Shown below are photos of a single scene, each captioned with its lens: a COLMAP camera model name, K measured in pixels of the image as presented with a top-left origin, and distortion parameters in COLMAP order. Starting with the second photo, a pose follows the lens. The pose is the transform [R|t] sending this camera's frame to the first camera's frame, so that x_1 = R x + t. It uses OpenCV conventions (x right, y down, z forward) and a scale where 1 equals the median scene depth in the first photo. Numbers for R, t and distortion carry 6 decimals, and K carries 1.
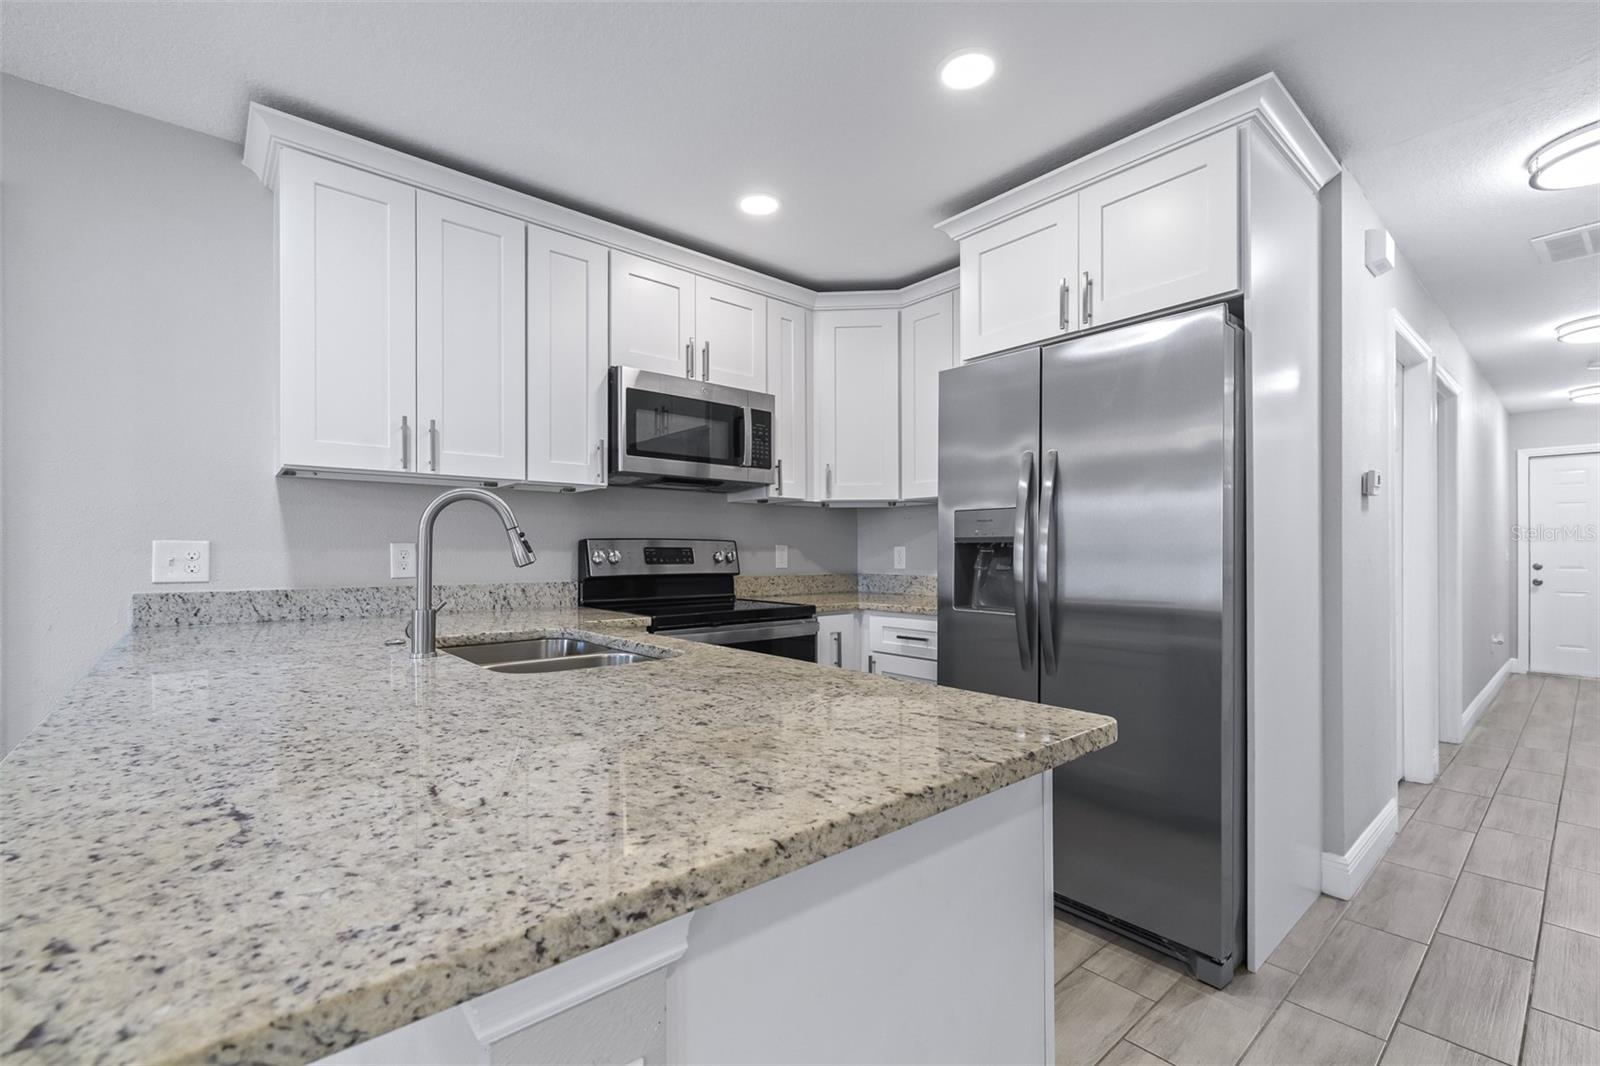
lens RADIAL K [[686.6, 0, 798.6], [0, 686.6, 550.0], [0, 0, 1]] dist [0.002167, -0.000227]
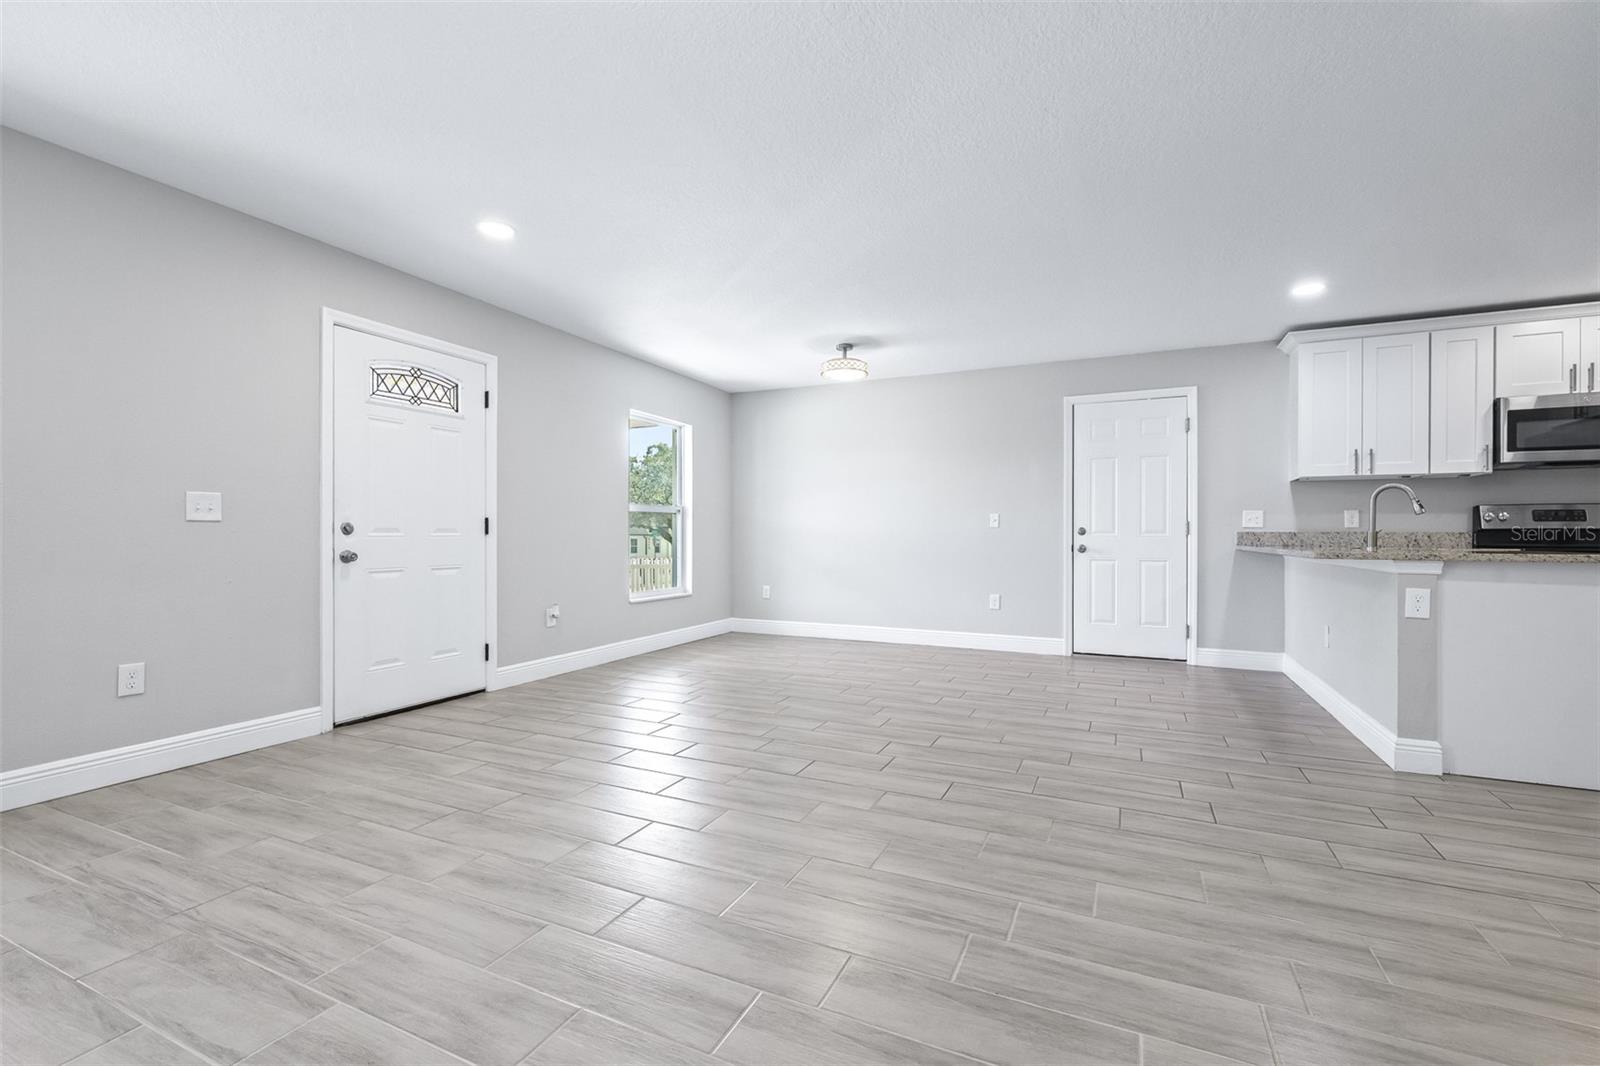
lens RADIAL K [[689.0, 0, 805.9], [0, 689.0, 536.5], [0, 0, 1]] dist [0.002180, 0.000290]
pose [[0.410060, 0.005110, -0.912044, 0.515020], [-0.001729, 0.999987, 0.004825, 0.051345], [0.912057, -0.000402, 0.410063, -1.086278]]
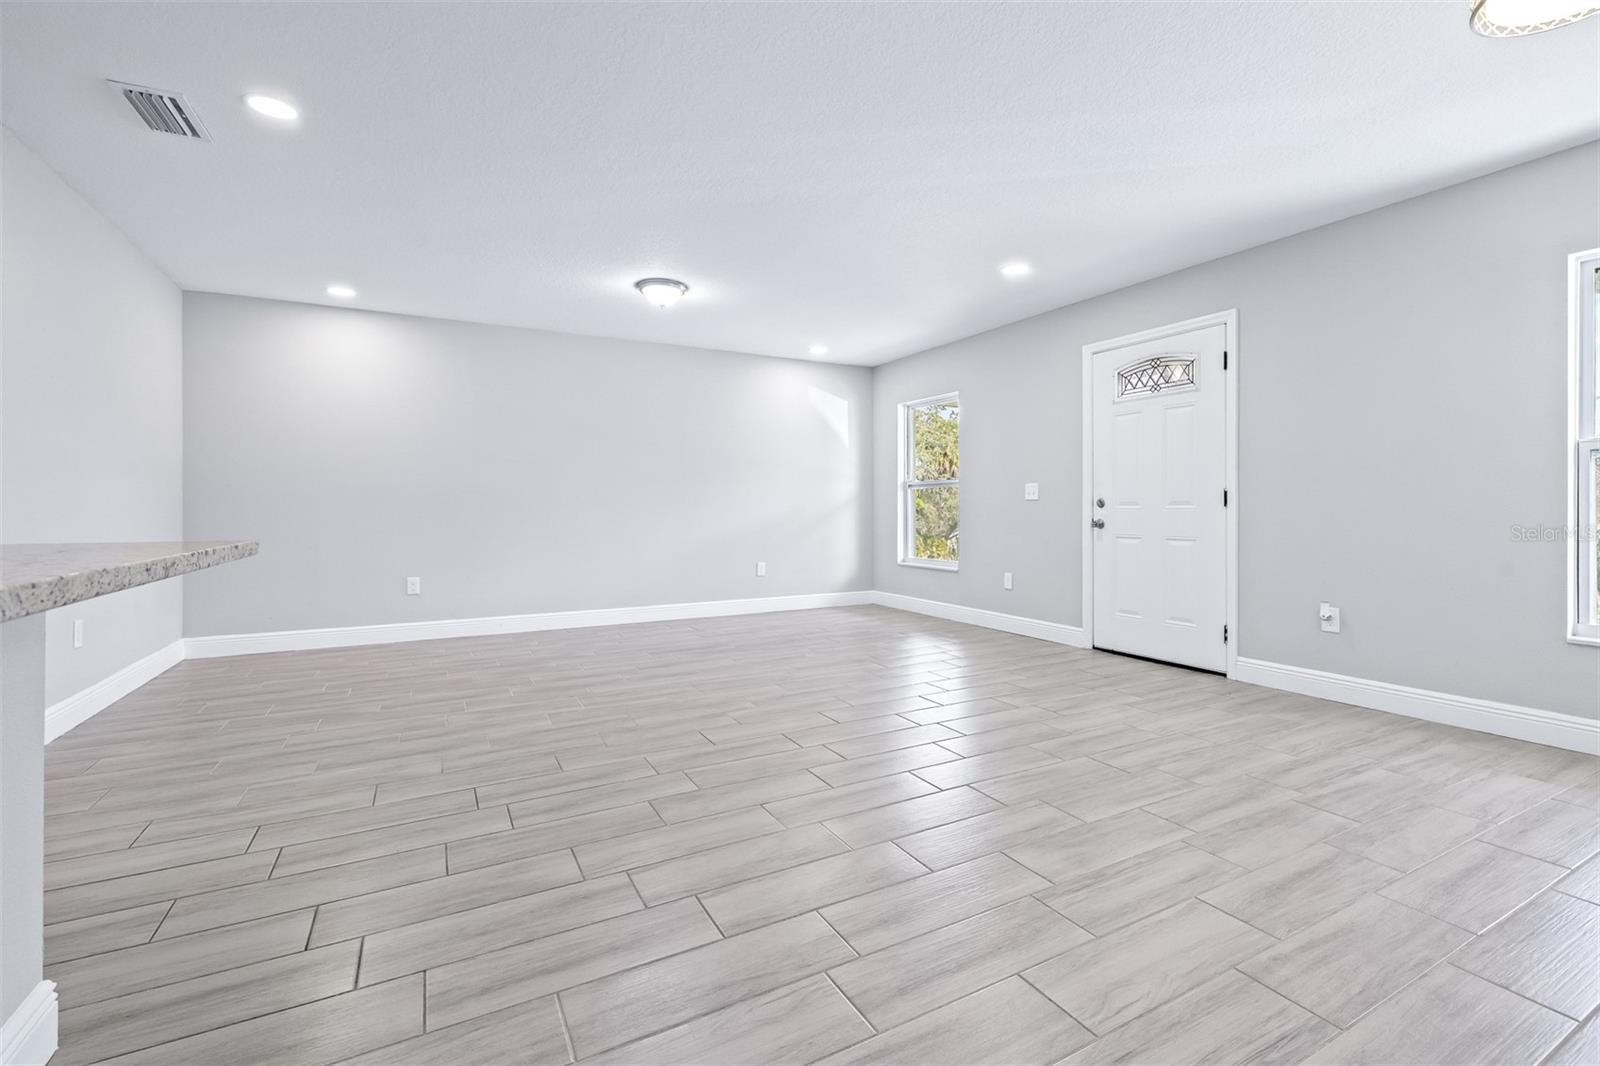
lens RADIAL K [[695.0, 0, 817.3], [0, 695.0, 532.3], [0, 0, 1]] dist [-0.000898, -0.000143]
pose [[-0.979218, -0.001007, 0.202807, -0.653135], [0.005760, 0.999446, 0.032777, 0.056011], [-0.202728, 0.033264, -0.978670, 0.482647]]
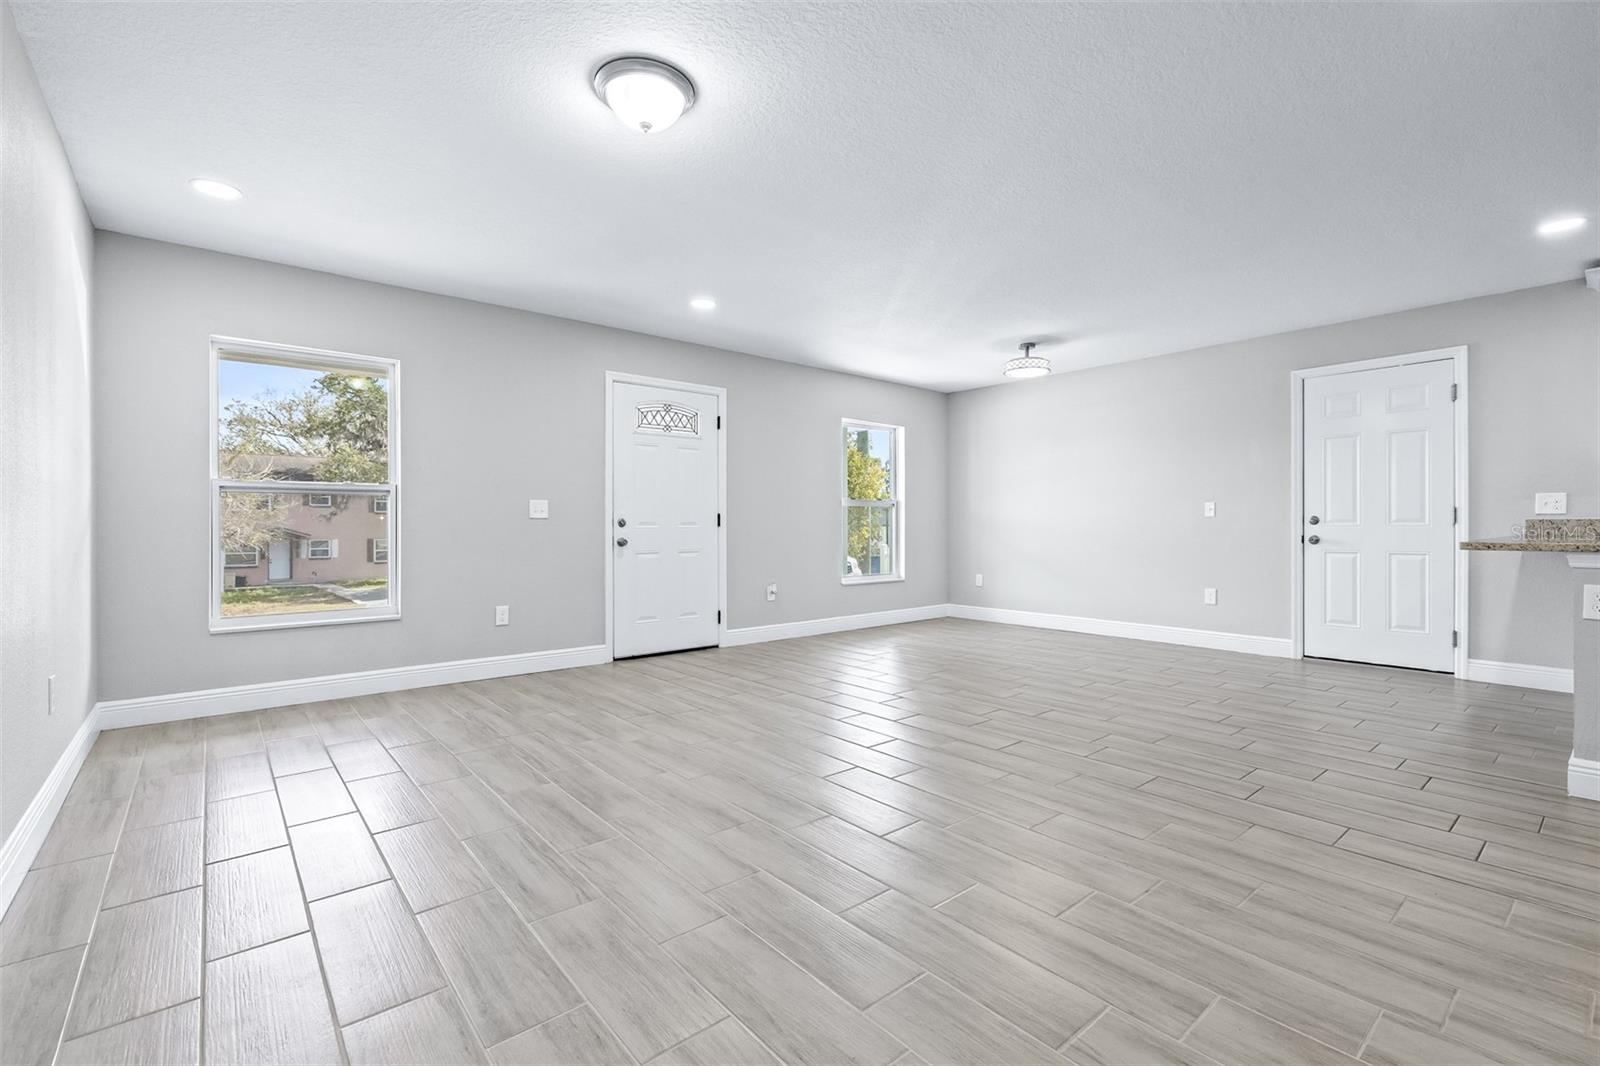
lens RADIAL K [[706.2, 0, 802.6], [0, 706.2, 526.1], [0, 0, 1]] dist [0.002238, 0.000049]
pose [[-0.013397, 0.001797, -0.999909, 0.865654], [0.003618, 0.999992, 0.001748, 0.051823], [0.999904, -0.003594, -0.013403, -0.834597]]
